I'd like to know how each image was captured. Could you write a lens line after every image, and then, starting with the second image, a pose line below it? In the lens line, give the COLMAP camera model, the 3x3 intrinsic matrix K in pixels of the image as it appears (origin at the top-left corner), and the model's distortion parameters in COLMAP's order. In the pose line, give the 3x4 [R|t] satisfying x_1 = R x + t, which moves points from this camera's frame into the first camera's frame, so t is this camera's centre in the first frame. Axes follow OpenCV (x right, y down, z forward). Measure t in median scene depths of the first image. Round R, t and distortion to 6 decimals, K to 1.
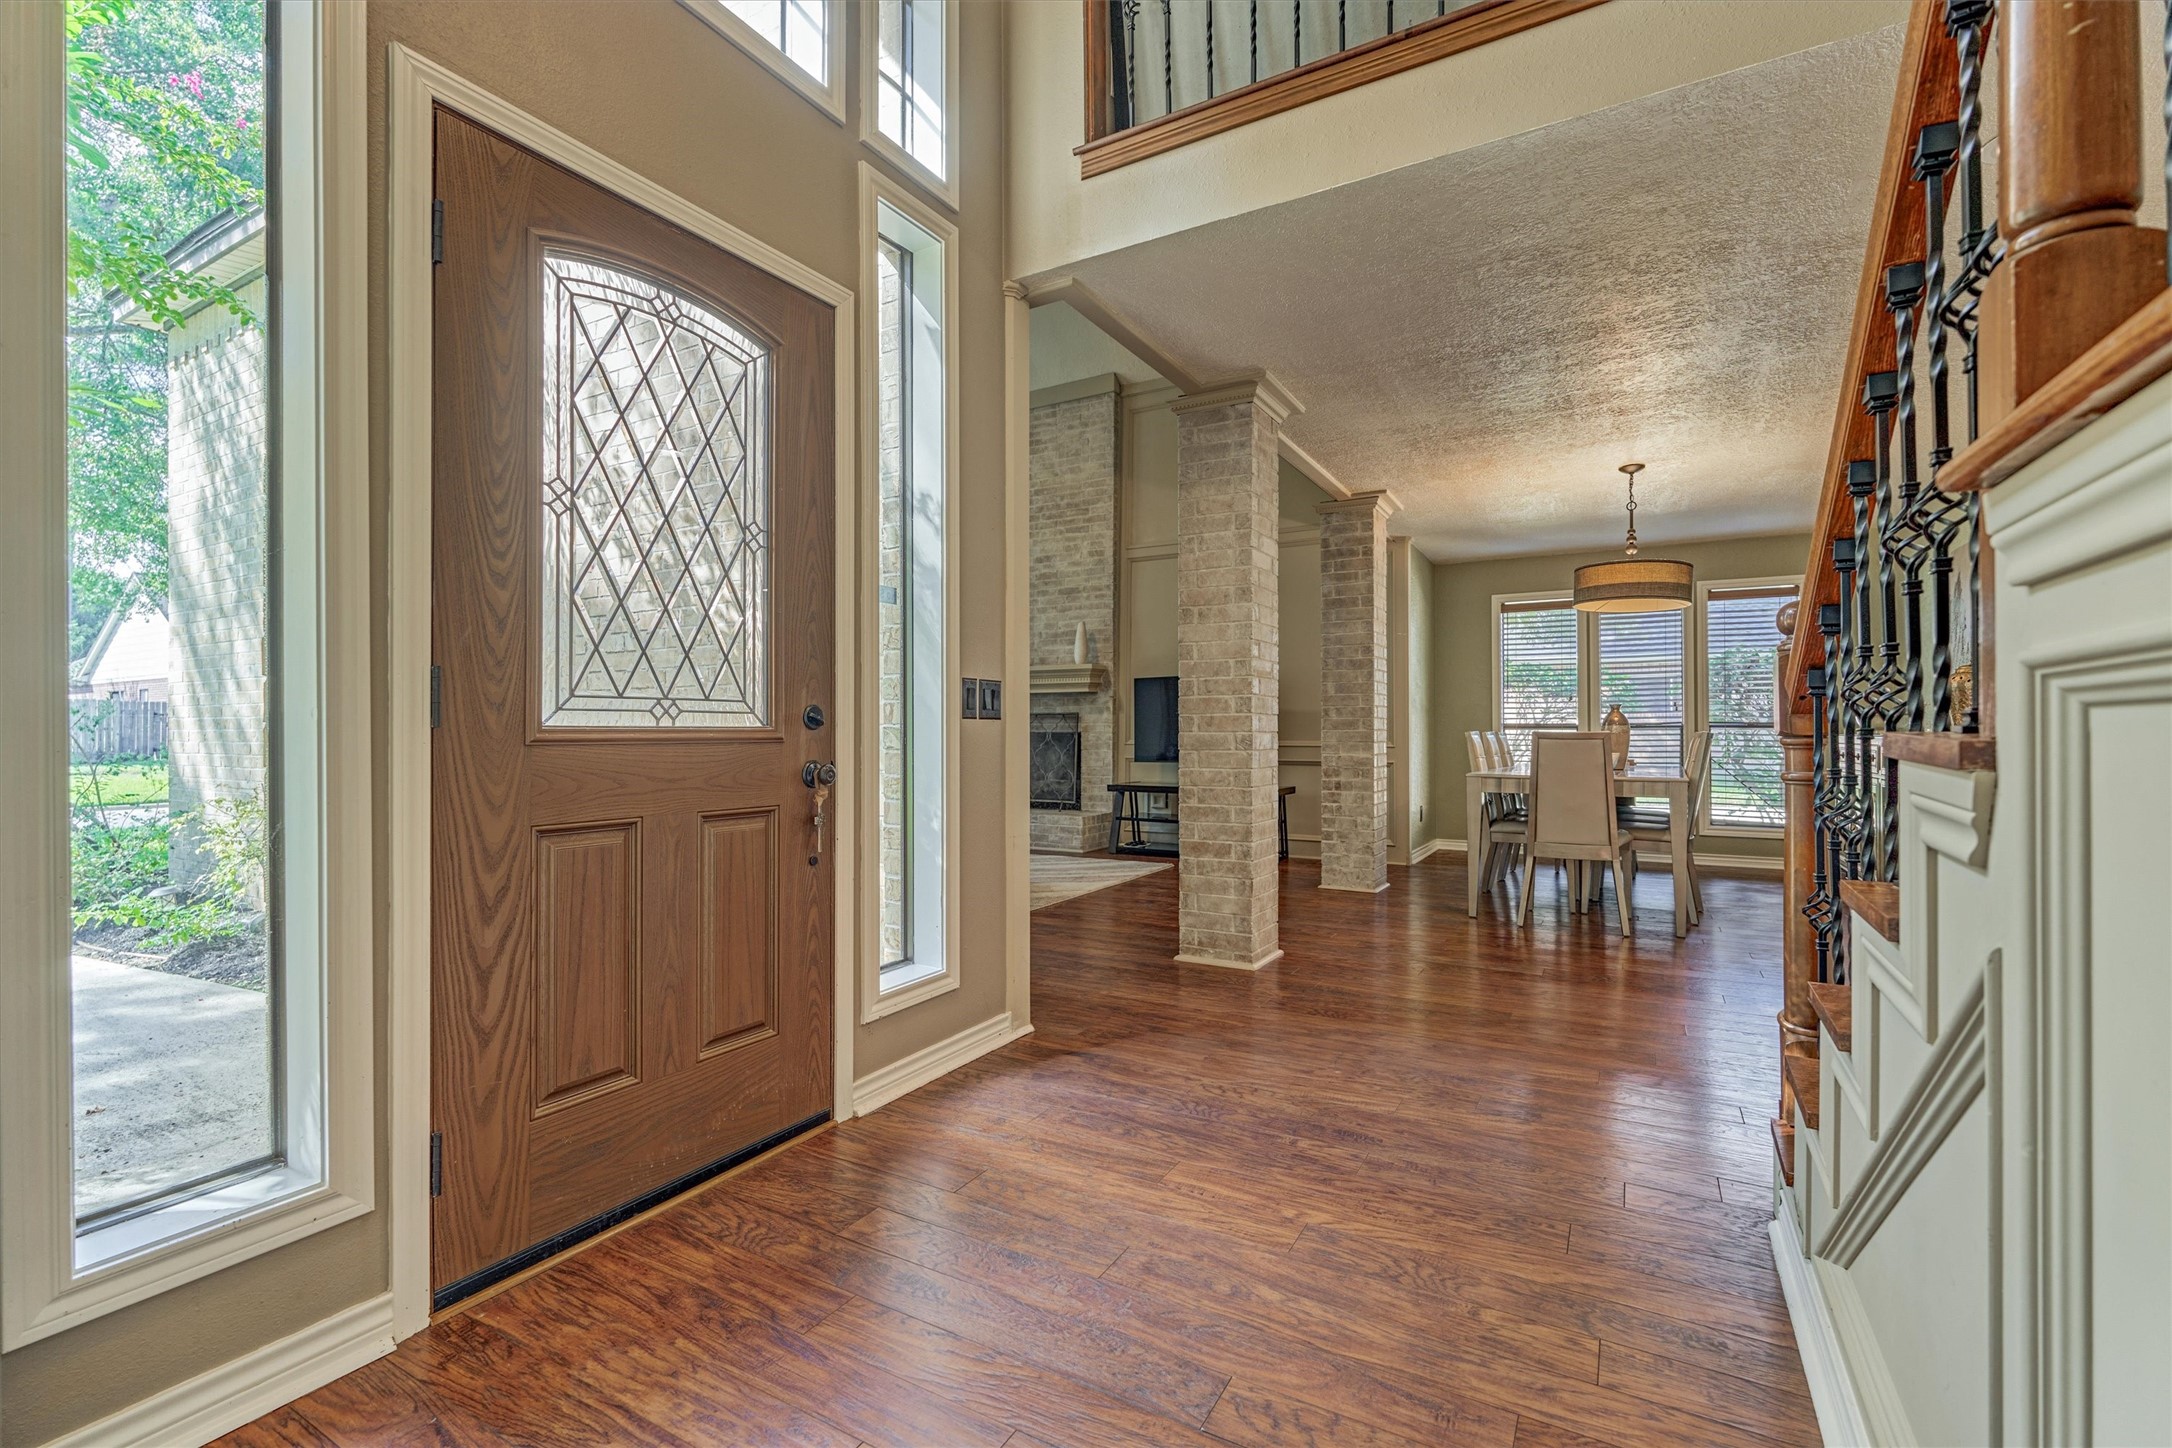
lens RADIAL K [[967.9, 0, 1087.1], [0, 967.9, 721.9], [0, 0, 1]] dist [0.000003, 0.000097]
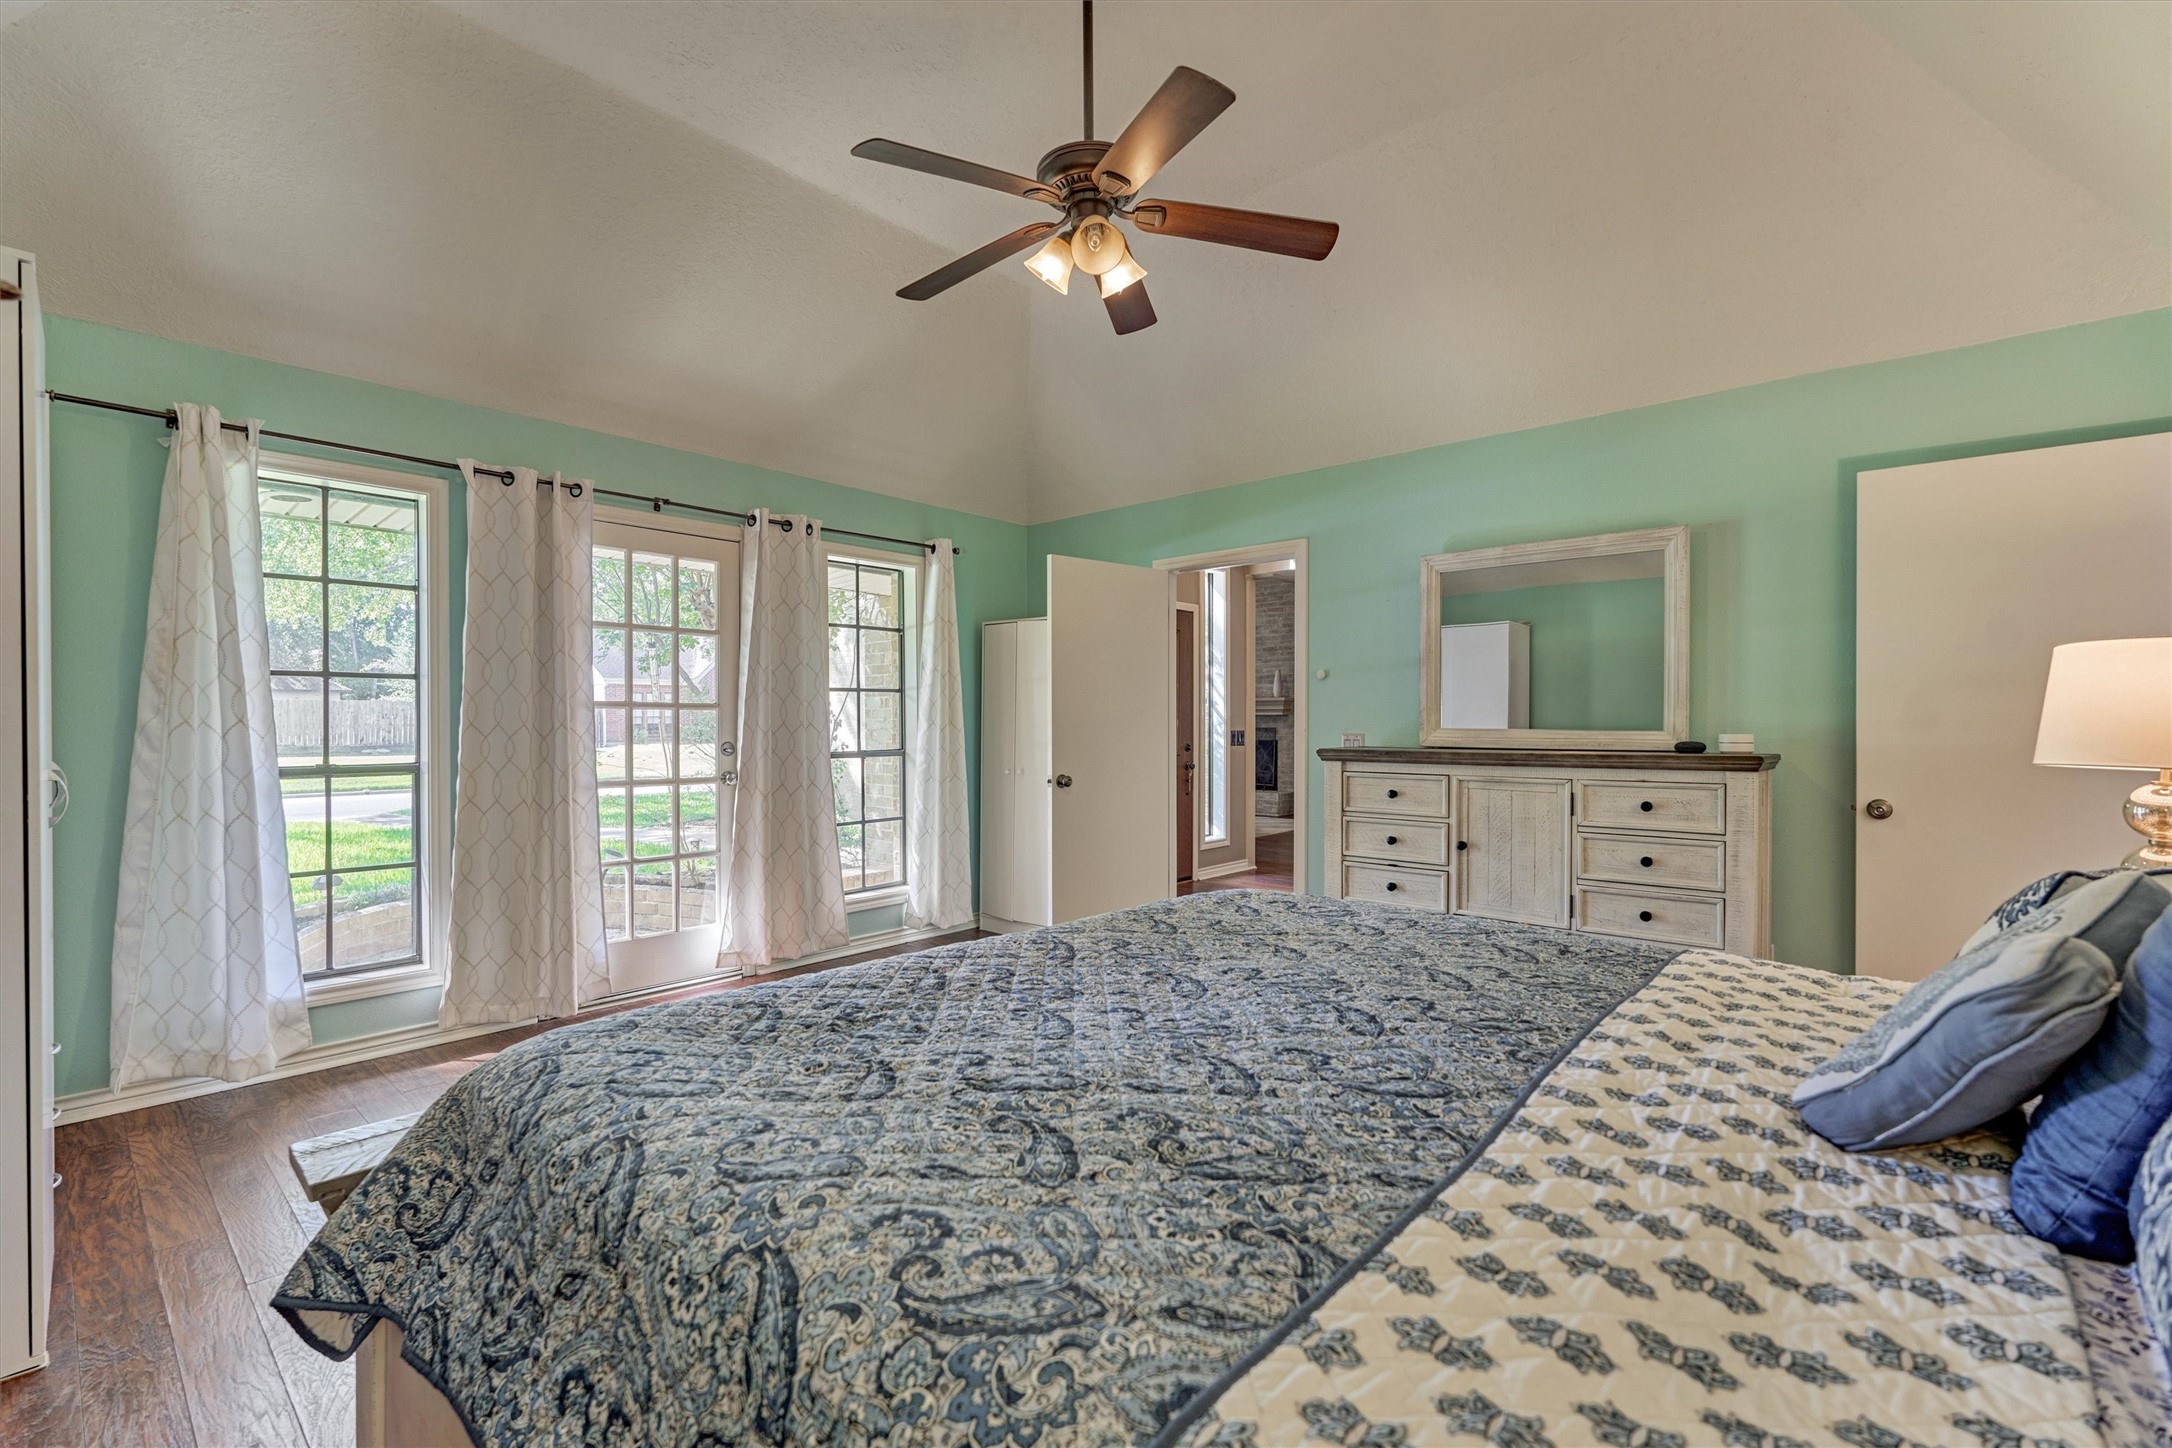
lens RADIAL K [[967.9, 0, 1079.6], [0, 967.9, 729.3], [0, 0, 1]] dist [0.000003, 0.000097]
pose [[0.977882, 0.000962, -0.209155, 0.021029], [0.000240, 0.999984, 0.005721, -0.061481], [0.209157, -0.005645, 0.977866, -1.614691]]
